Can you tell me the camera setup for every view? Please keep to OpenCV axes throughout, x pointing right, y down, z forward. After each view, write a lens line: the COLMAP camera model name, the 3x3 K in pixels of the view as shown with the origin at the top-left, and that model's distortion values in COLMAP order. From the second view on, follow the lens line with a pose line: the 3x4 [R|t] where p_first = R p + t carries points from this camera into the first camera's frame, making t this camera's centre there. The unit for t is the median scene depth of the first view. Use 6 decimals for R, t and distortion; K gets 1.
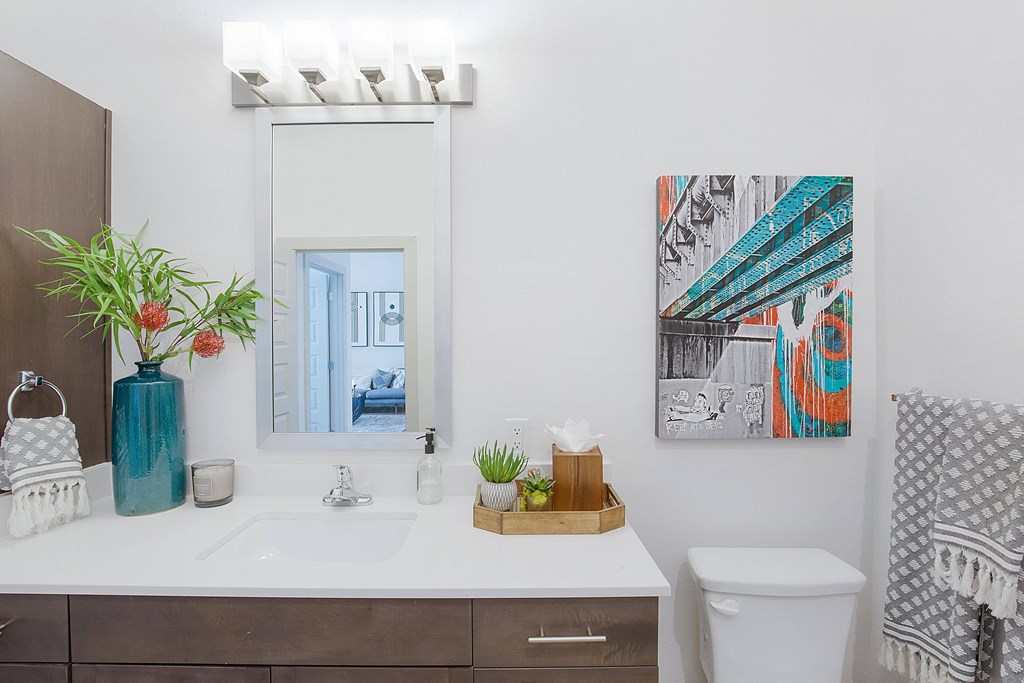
lens RADIAL K [[467.0, 0, 512.0], [0, 467.0, 341.5], [0, 0, 1]] dist [-0.040627, 0.009247]
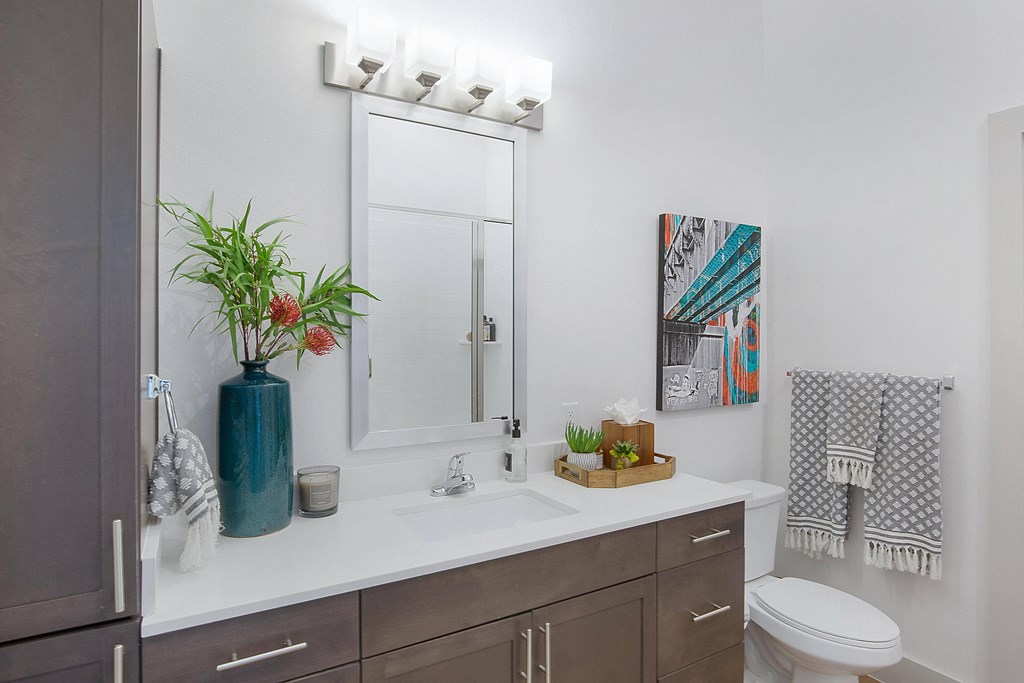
lens RADIAL K [[544.7, 0, 510.7], [0, 544.7, 336.9], [0, 0, 1]] dist [-0.020206, 0.000140]
pose [[0.871905, 0.000219, 0.489674, -0.830146], [0.002041, 0.999990, -0.004081, 0.002600], [-0.489670, 0.004558, 0.871896, -0.140683]]
